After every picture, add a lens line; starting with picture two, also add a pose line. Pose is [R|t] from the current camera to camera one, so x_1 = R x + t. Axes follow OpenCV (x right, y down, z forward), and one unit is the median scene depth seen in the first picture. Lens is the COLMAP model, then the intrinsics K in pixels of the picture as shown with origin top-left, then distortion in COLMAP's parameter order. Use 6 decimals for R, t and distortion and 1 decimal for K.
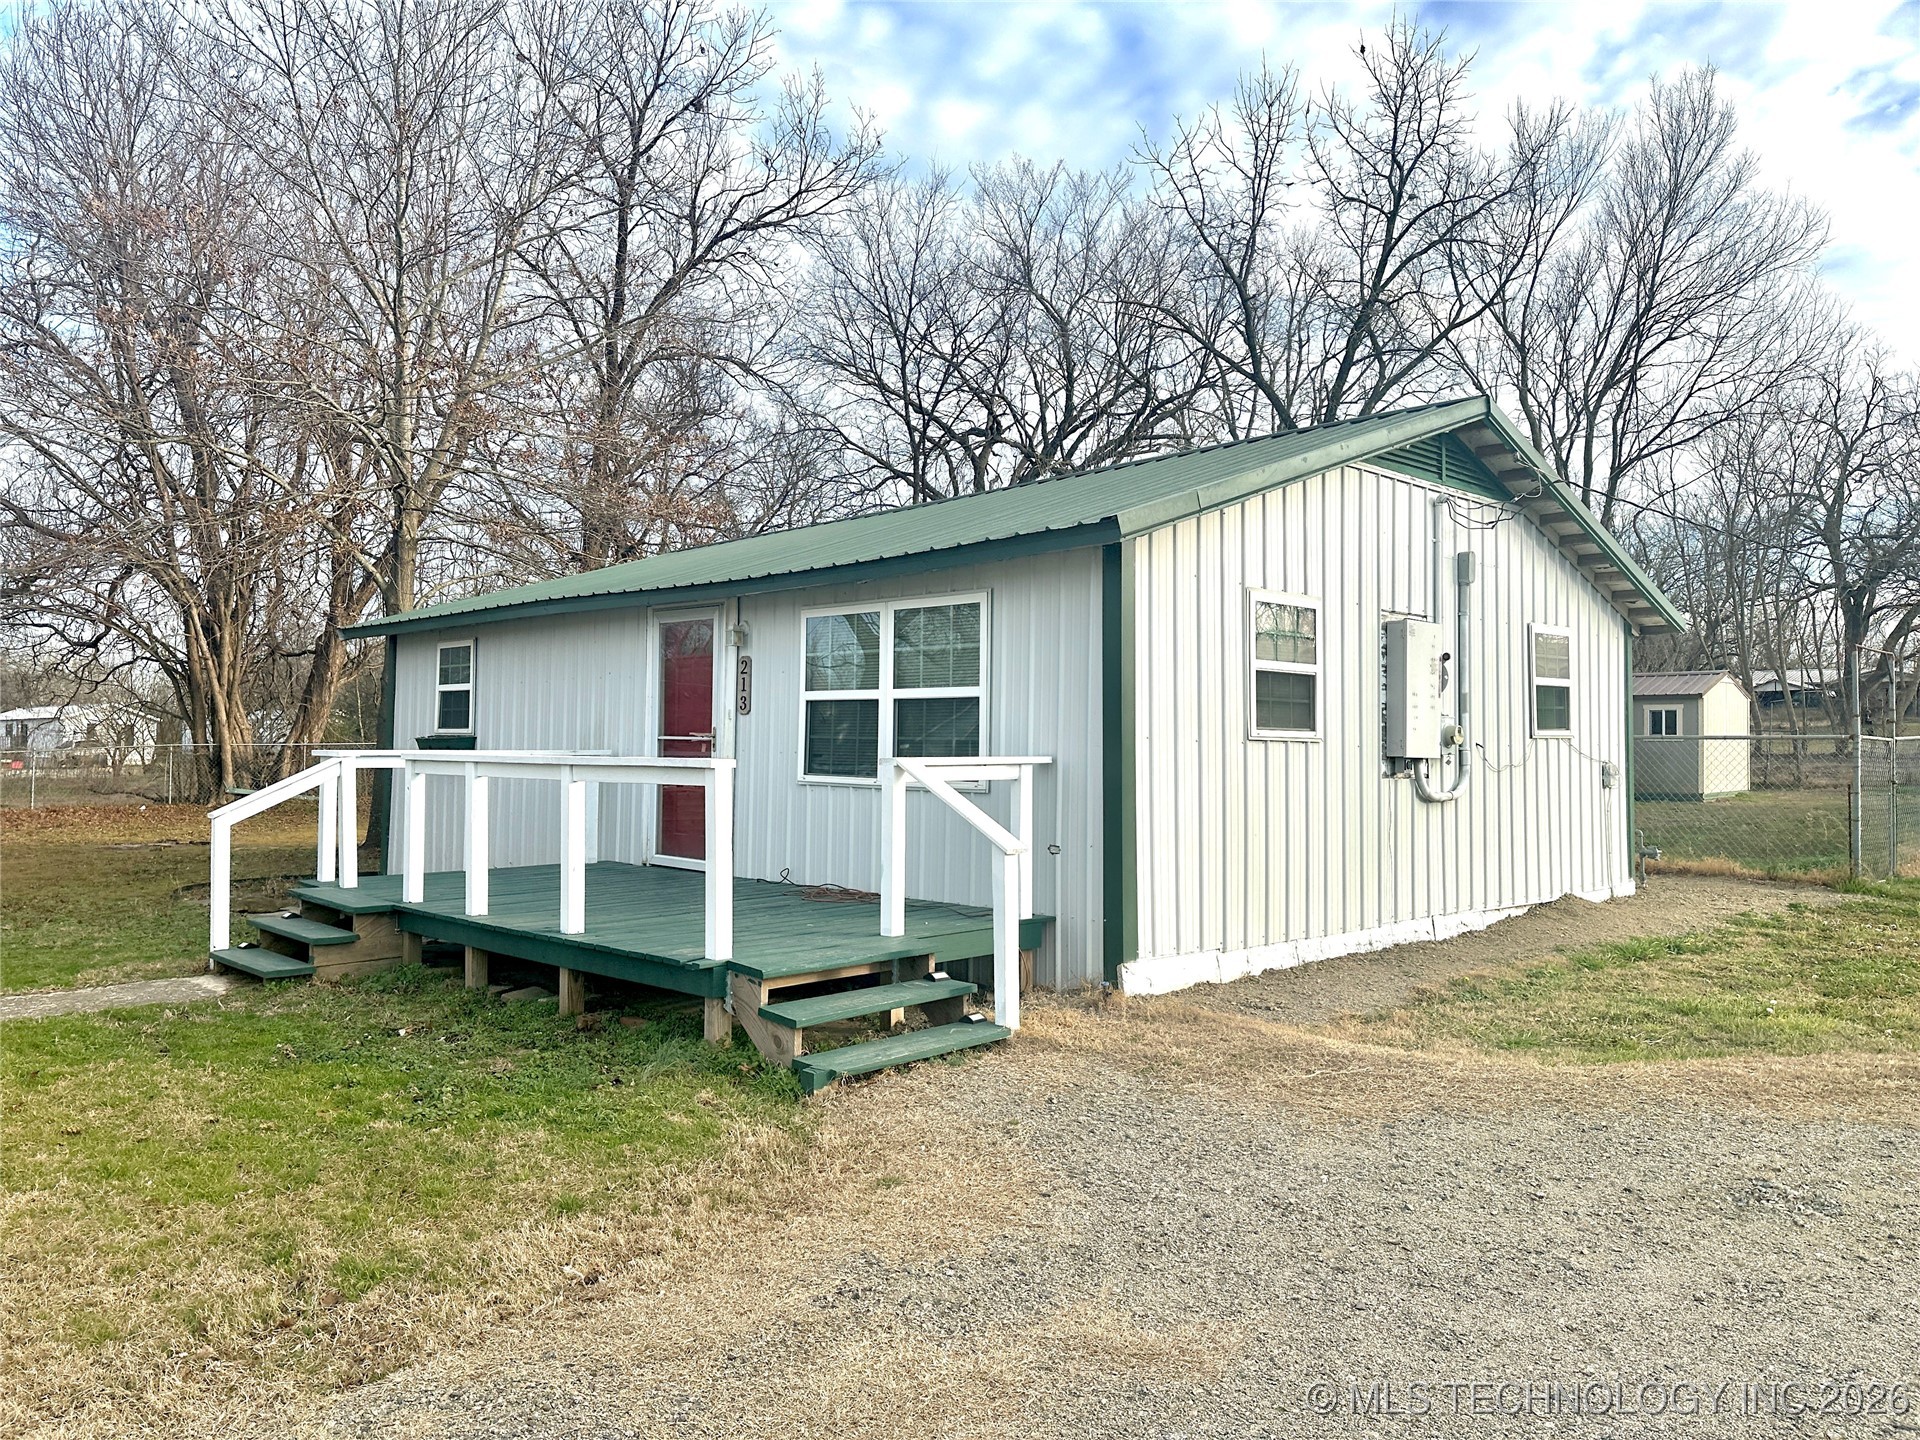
lens RADIAL K [[1342.6, 0, 966.8], [0, 1342.6, 718.8], [0, 0, 1]] dist [0.050184, -0.058844]
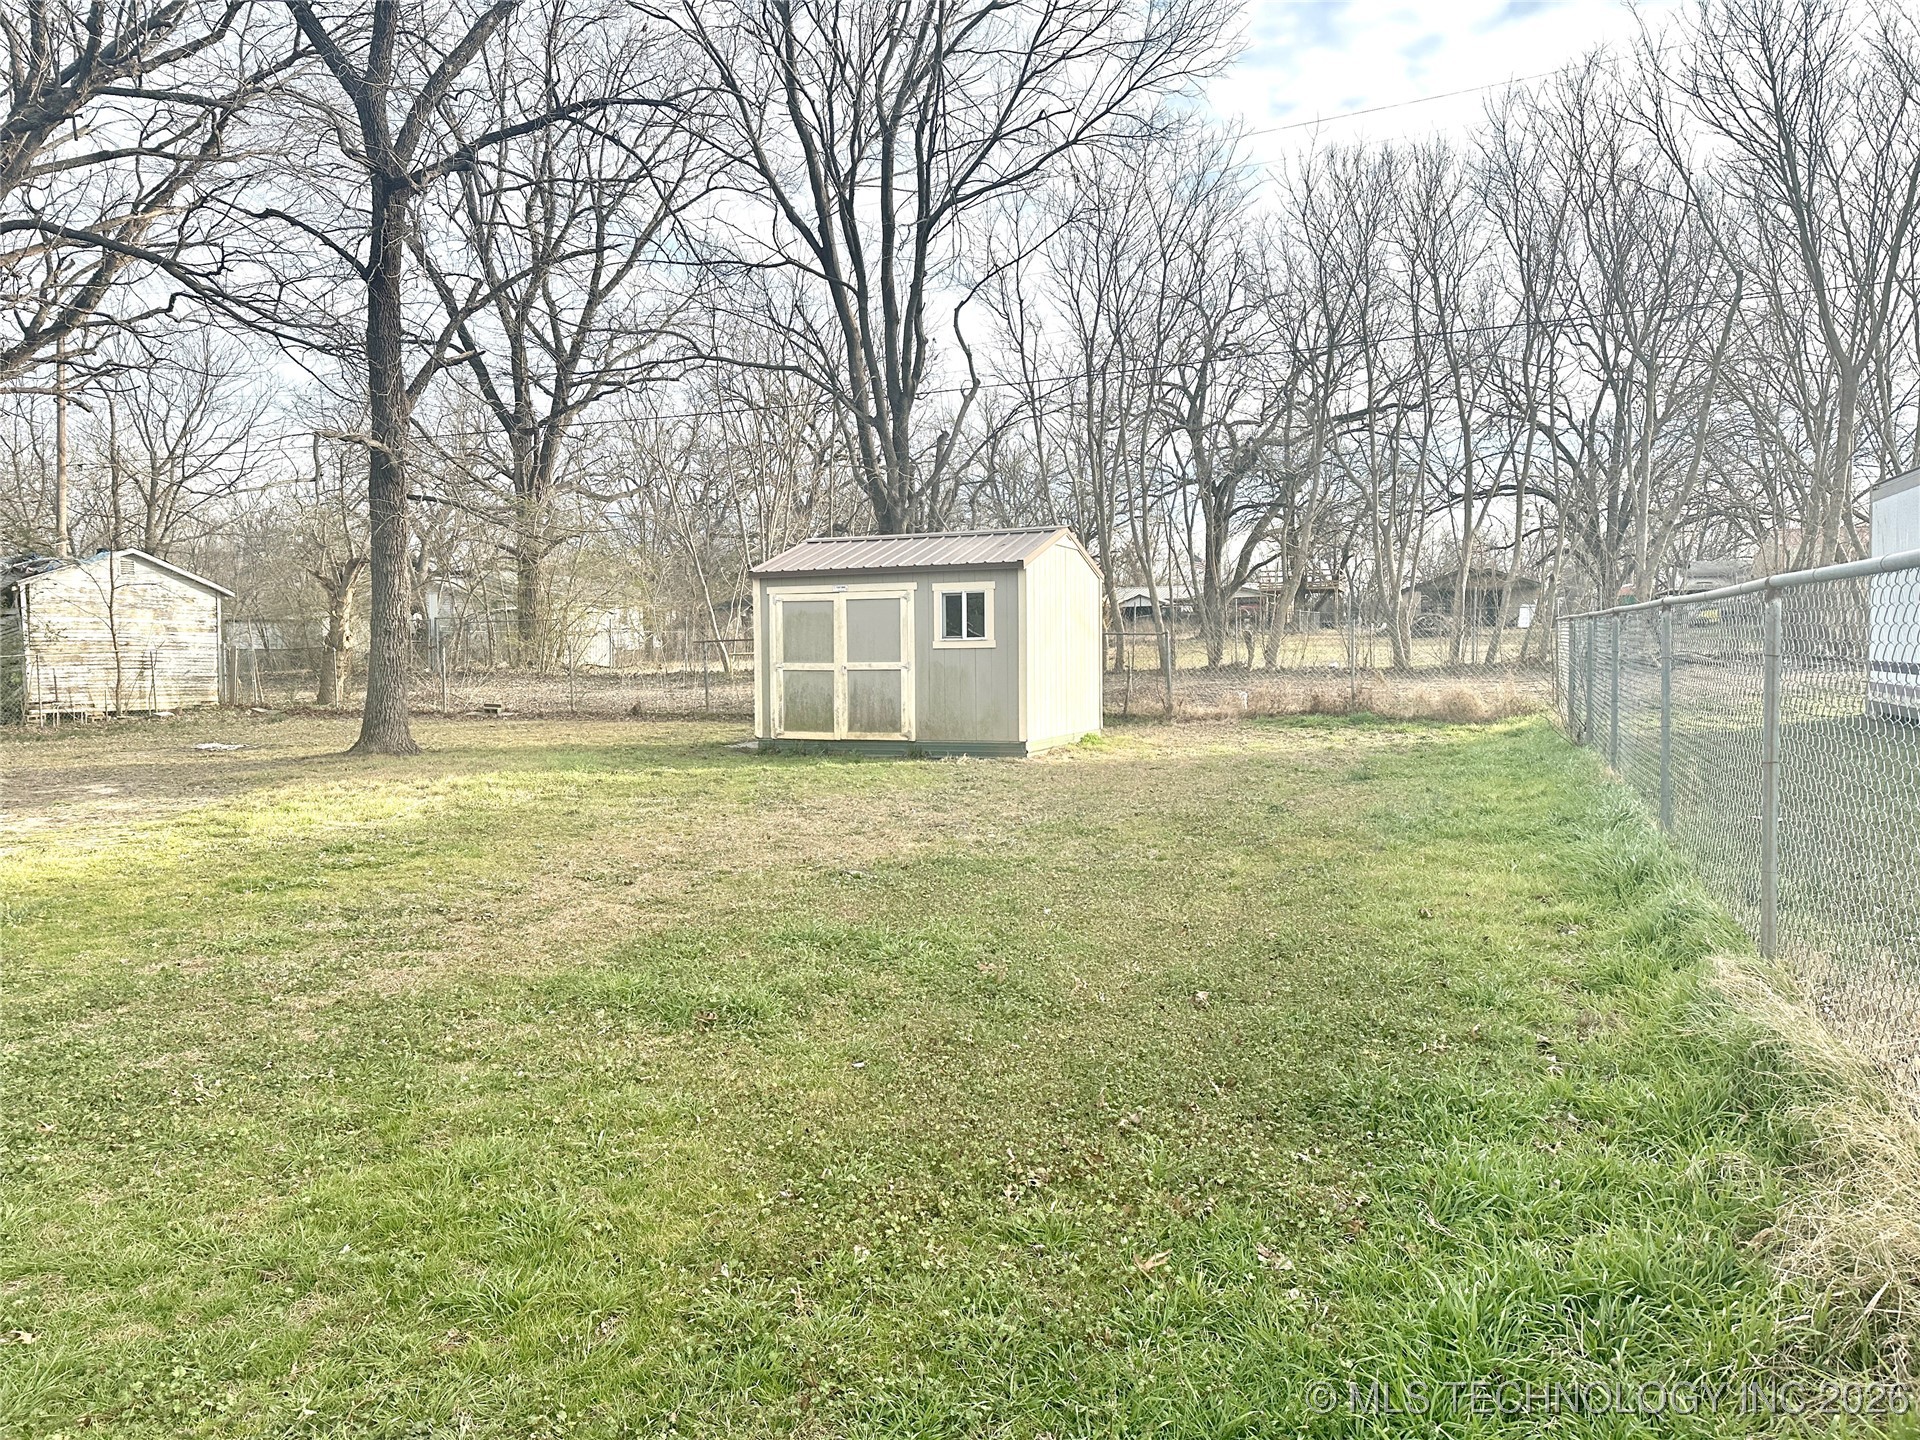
lens RADIAL K [[1342.6, 0, 979.2], [0, 1342.6, 710.1], [0, 0, 1]] dist [0.050184, -0.058844]
pose [[0.914235, -0.025795, 0.404363, 0.620143], [0.005004, 0.998614, 0.052389, 0.026690], [-0.405154, -0.045872, 0.913097, 1.033412]]
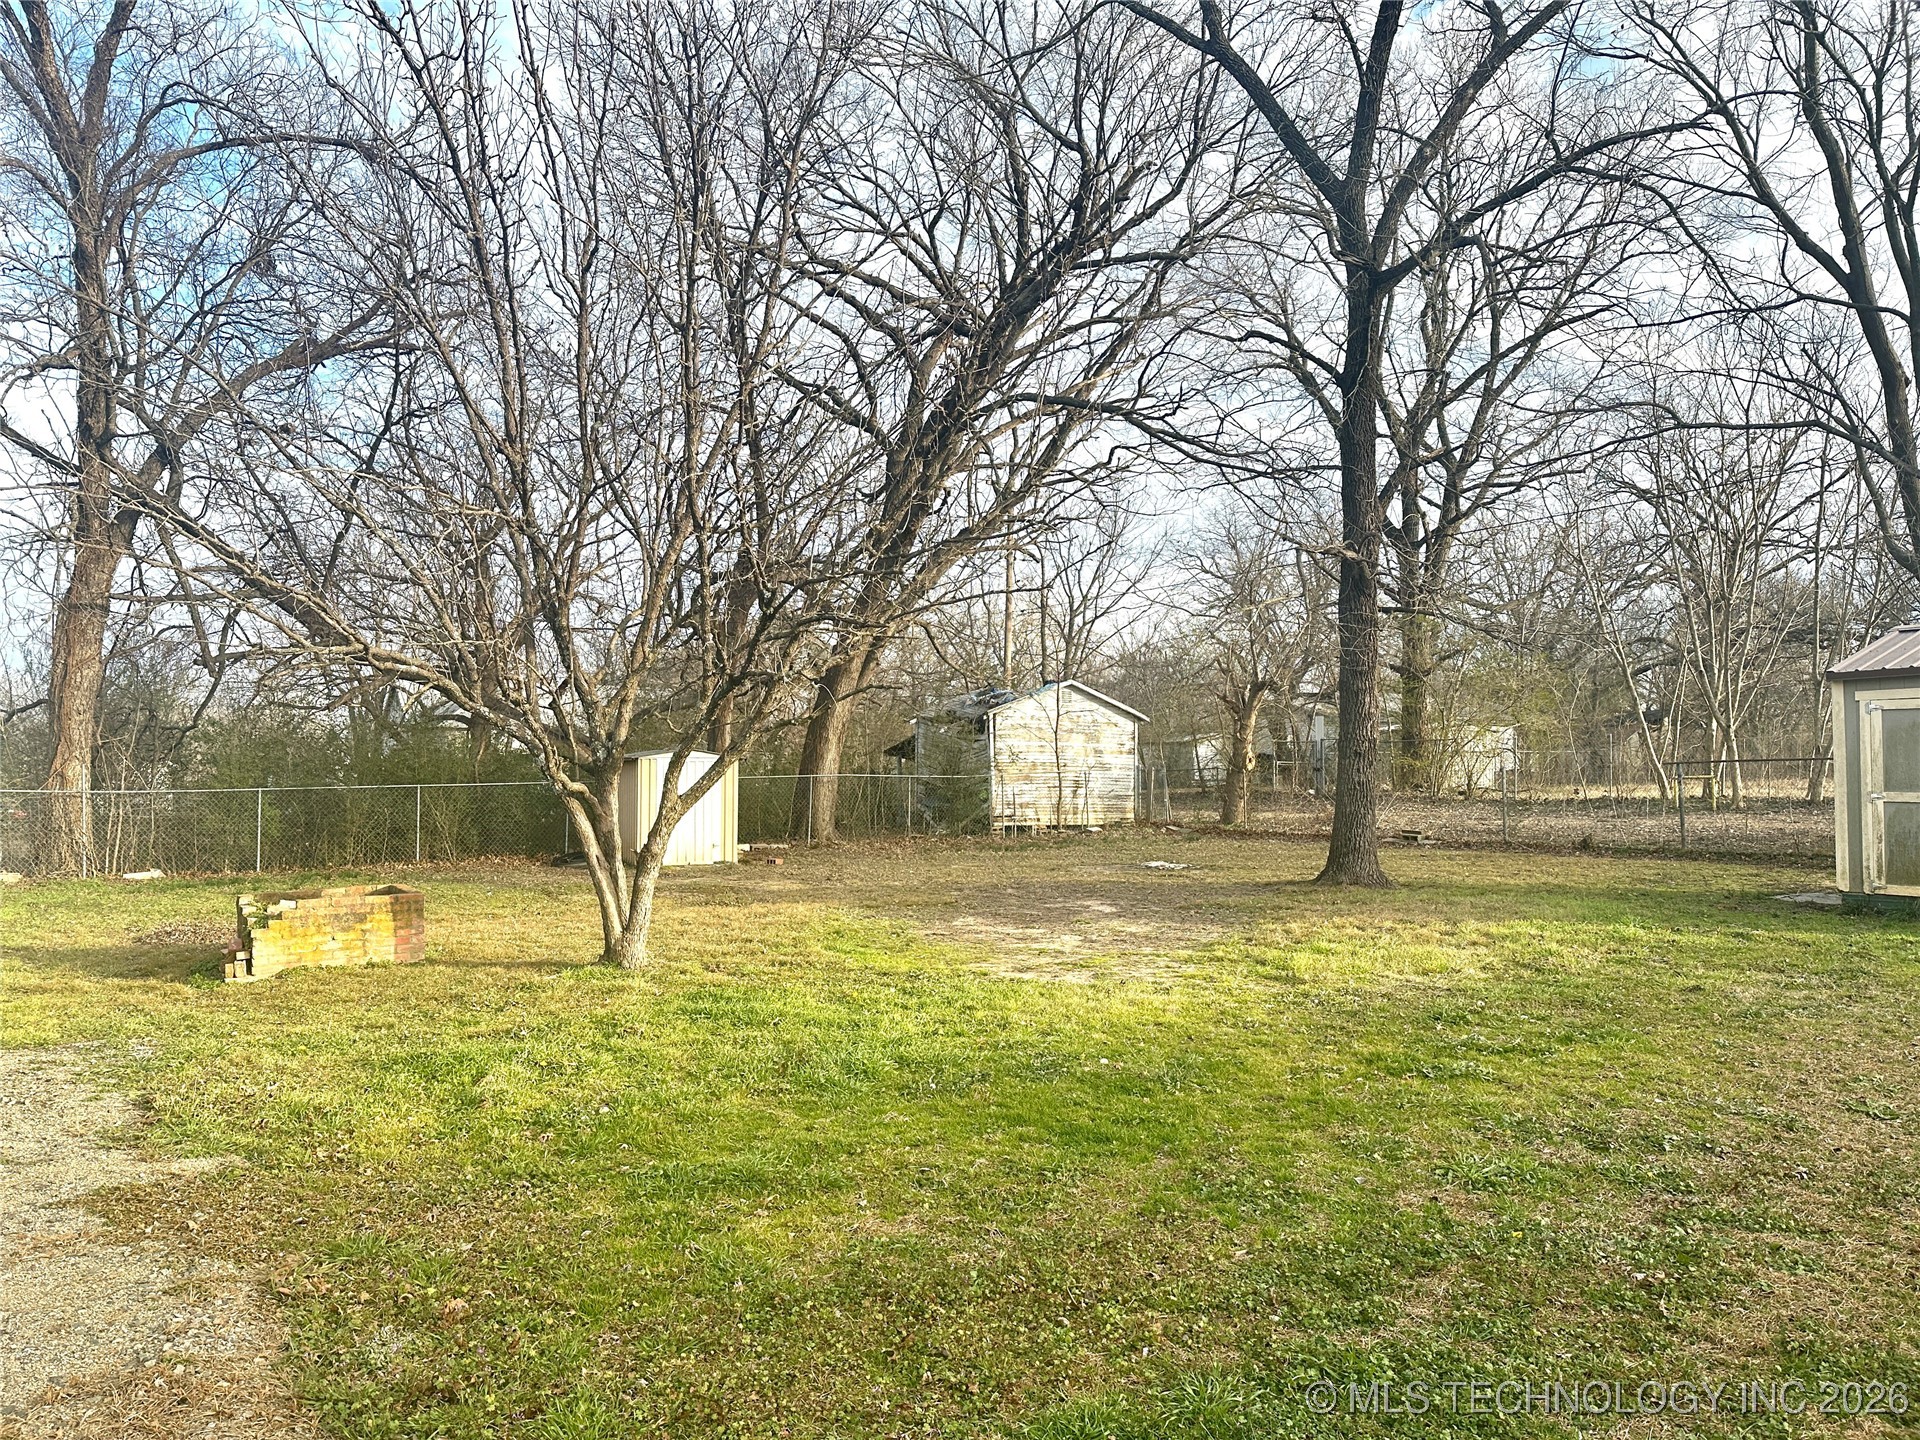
lens RADIAL K [[1342.6, 0, 961.0], [0, 1342.6, 733.9], [0, 0, 1]] dist [0.050184, -0.058844]
pose [[0.983229, -0.008407, -0.182180, 0.503175], [0.004372, 0.999736, -0.022540, 0.025242], [0.182322, 0.021365, 0.983007, 1.197947]]
